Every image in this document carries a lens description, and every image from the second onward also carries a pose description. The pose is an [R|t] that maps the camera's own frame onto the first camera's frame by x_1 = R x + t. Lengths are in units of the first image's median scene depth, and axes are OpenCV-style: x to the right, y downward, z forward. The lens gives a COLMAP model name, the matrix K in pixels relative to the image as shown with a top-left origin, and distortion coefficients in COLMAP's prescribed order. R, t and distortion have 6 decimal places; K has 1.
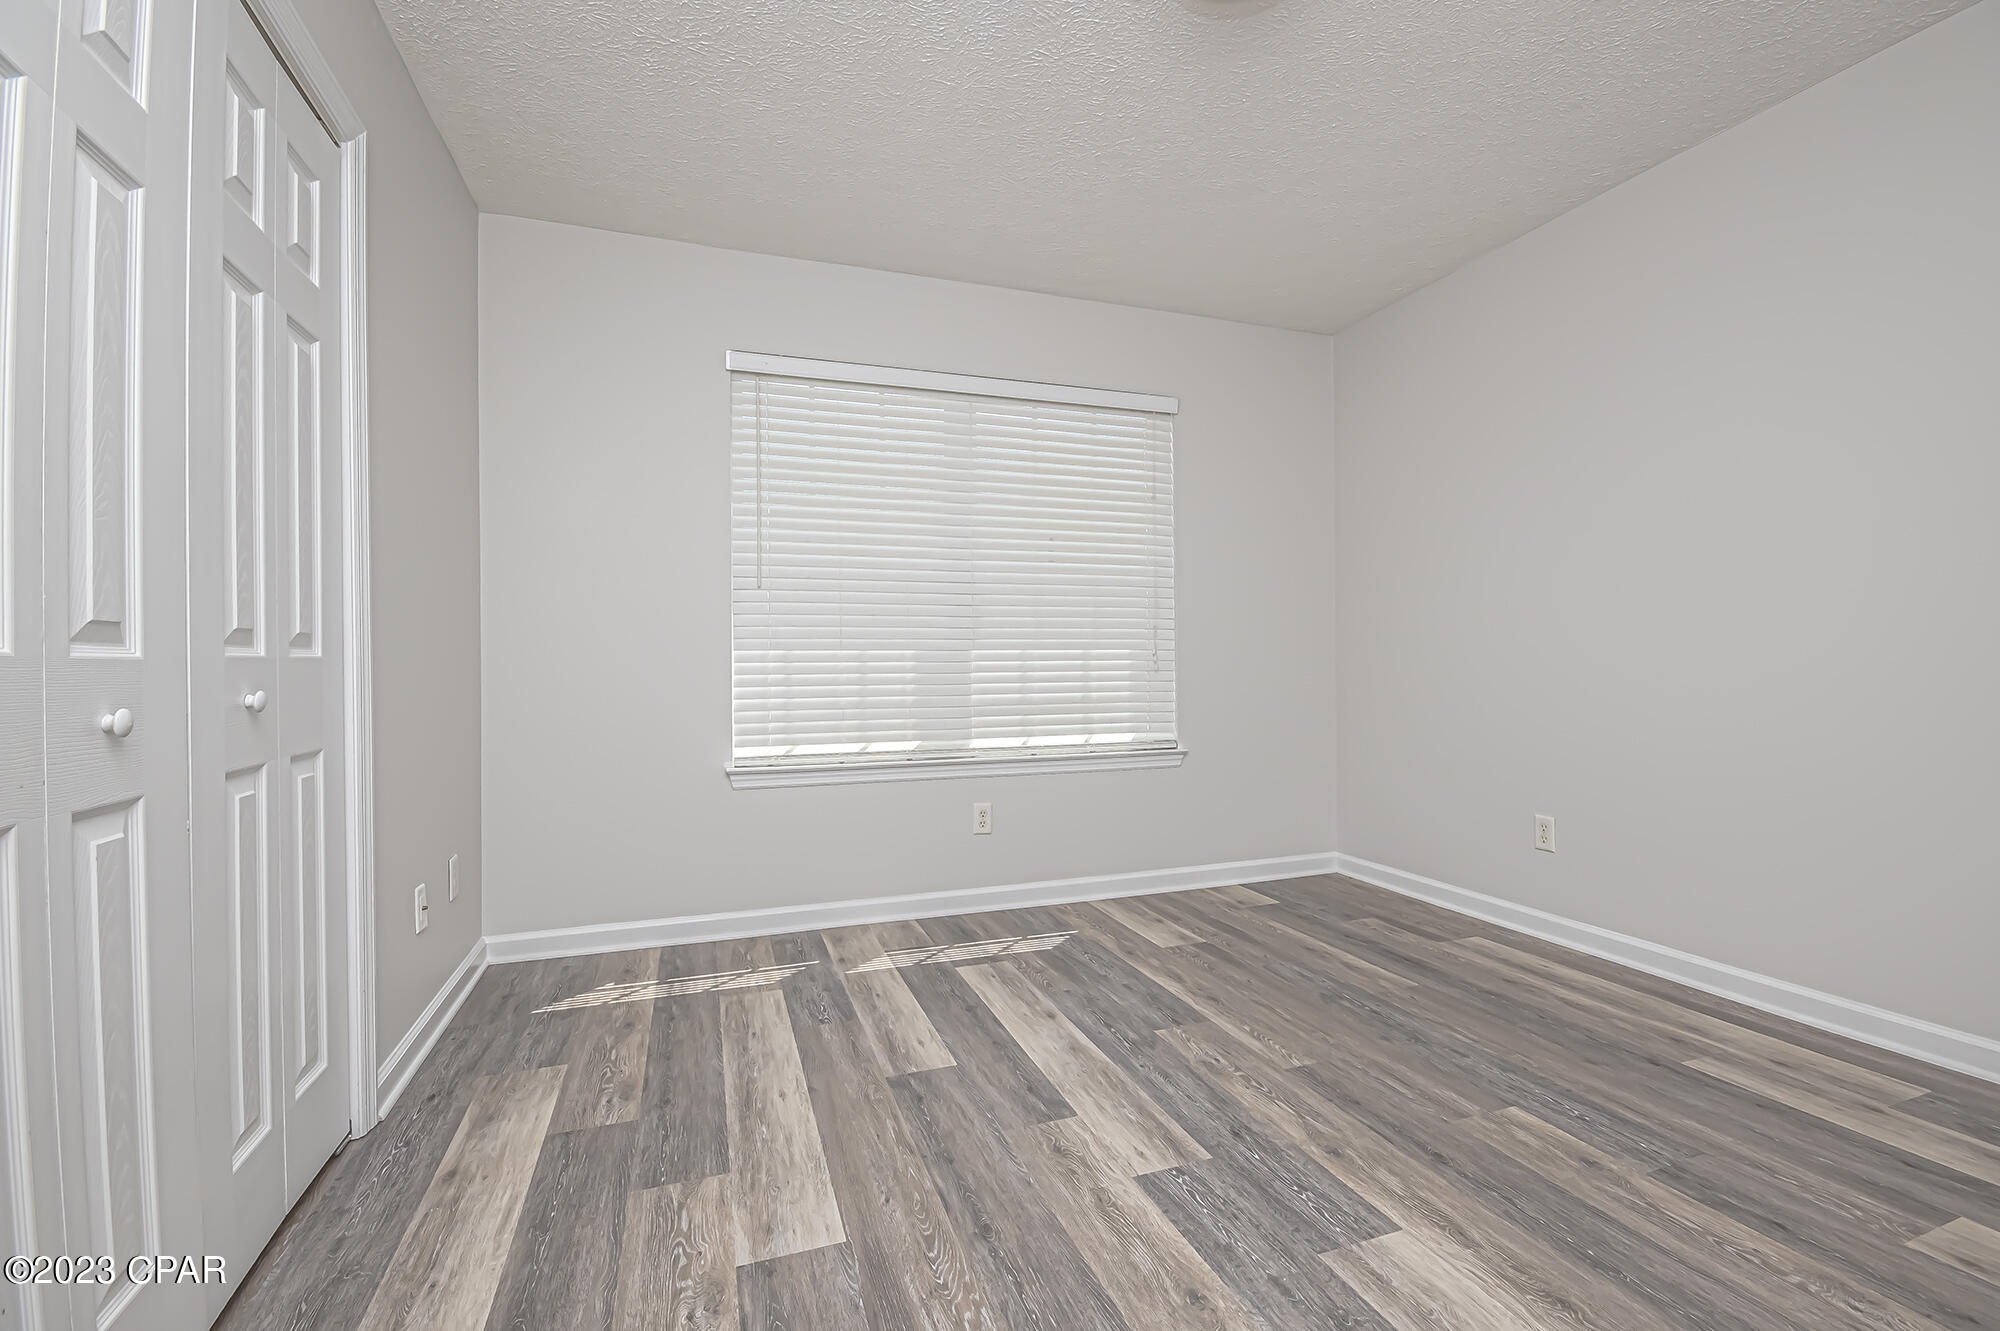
lens RADIAL K [[877.7, 0, 1001.2], [0, 877.7, 656.6], [0, 0, 1]] dist [-0.003700, -0.003380]
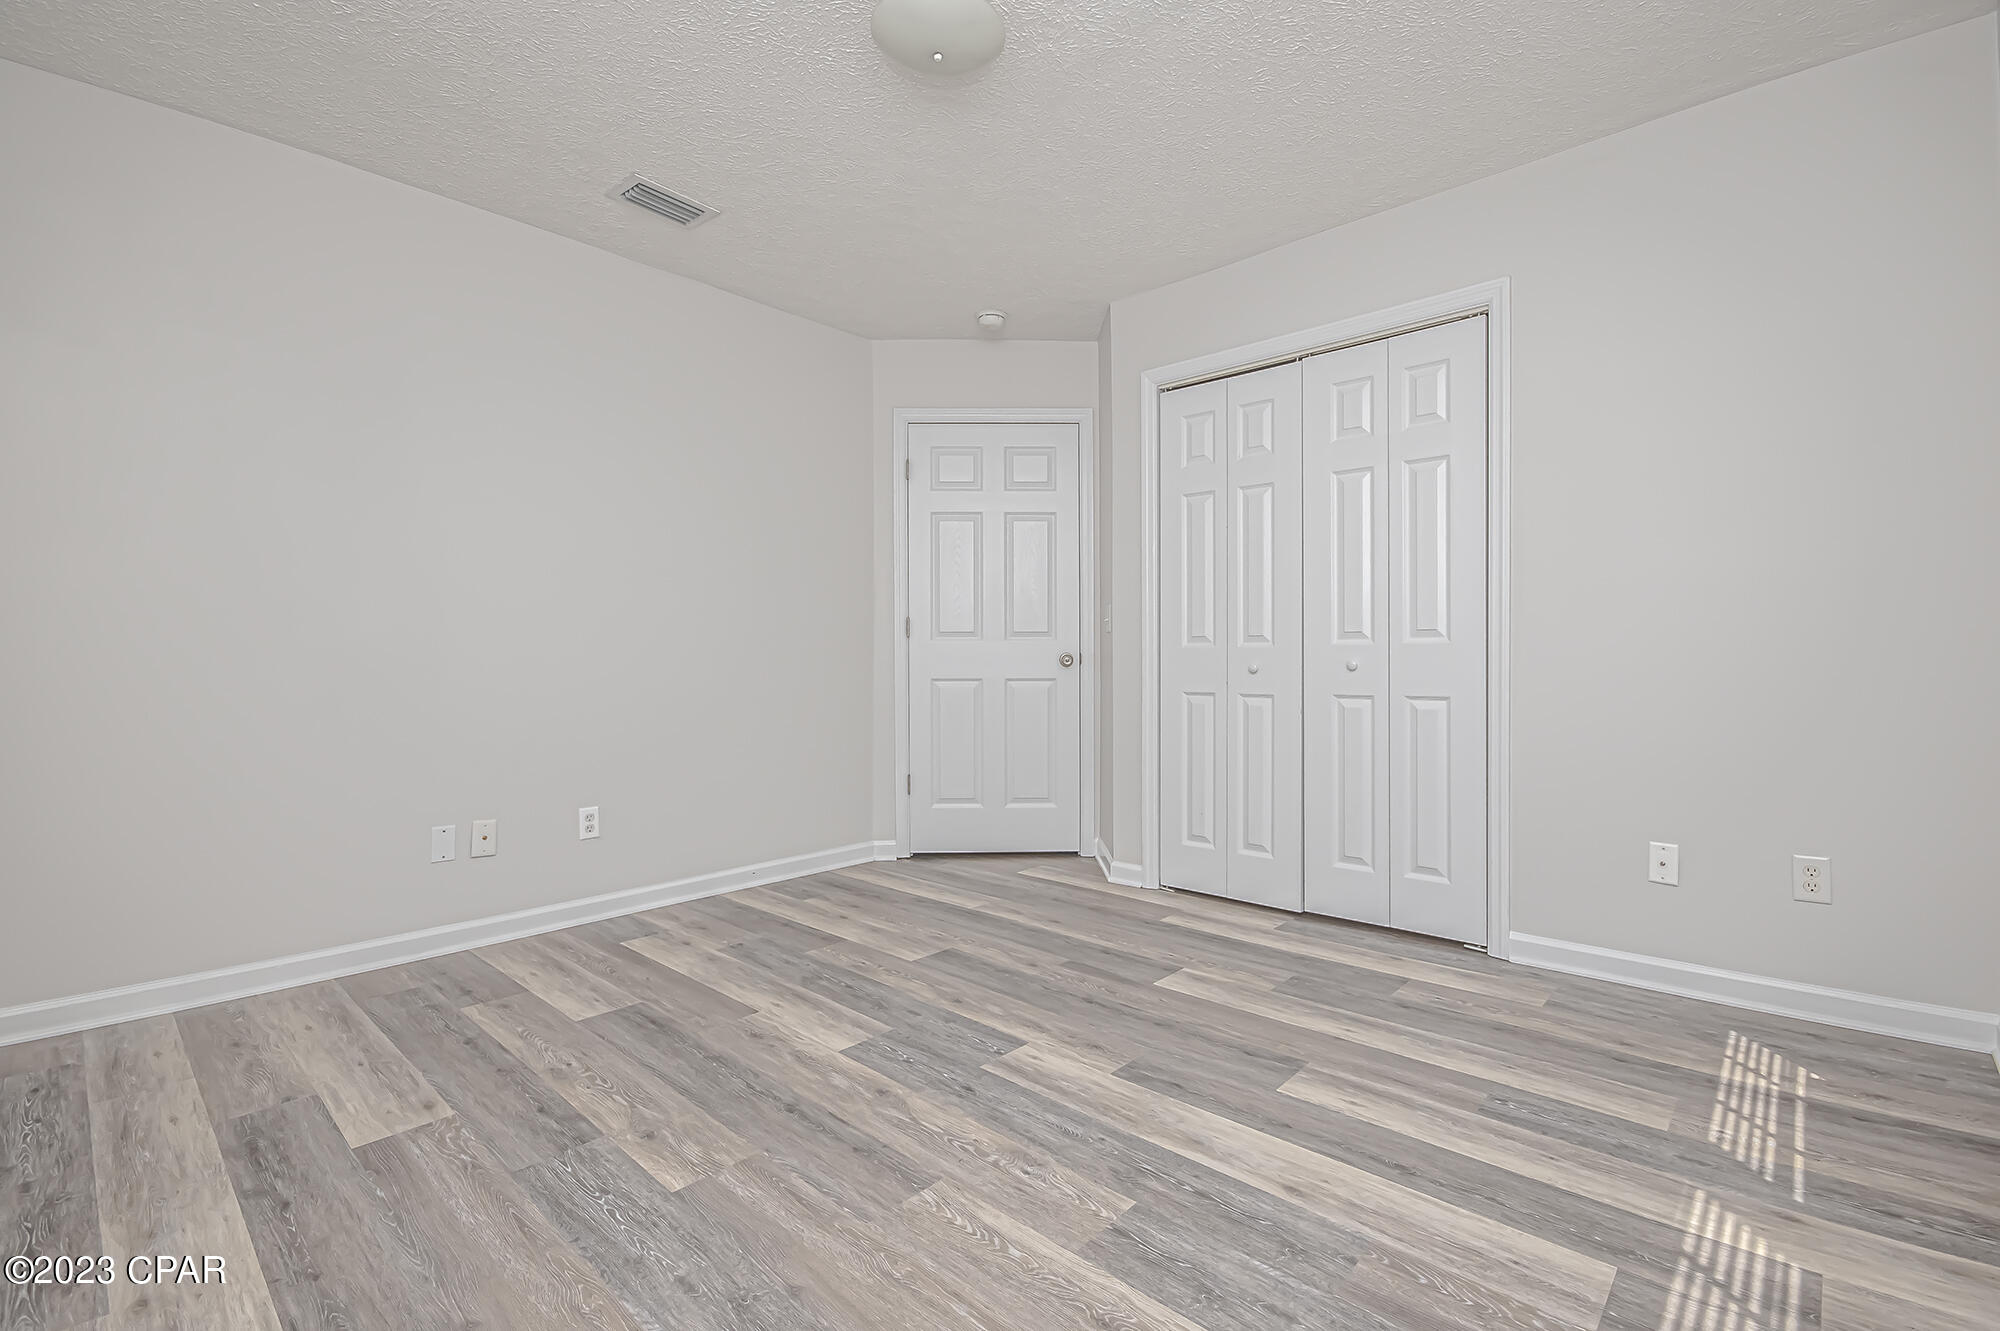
lens RADIAL K [[877.7, 0, 1000.0], [0, 877.7, 665.0], [0, 0, 1]] dist [-0.003700, -0.003380]
pose [[-0.886184, 0.019724, -0.462913, 0.670363], [0.019226, 0.999798, 0.005794, 0.018663], [0.462934, -0.003765, -0.886385, 1.832845]]
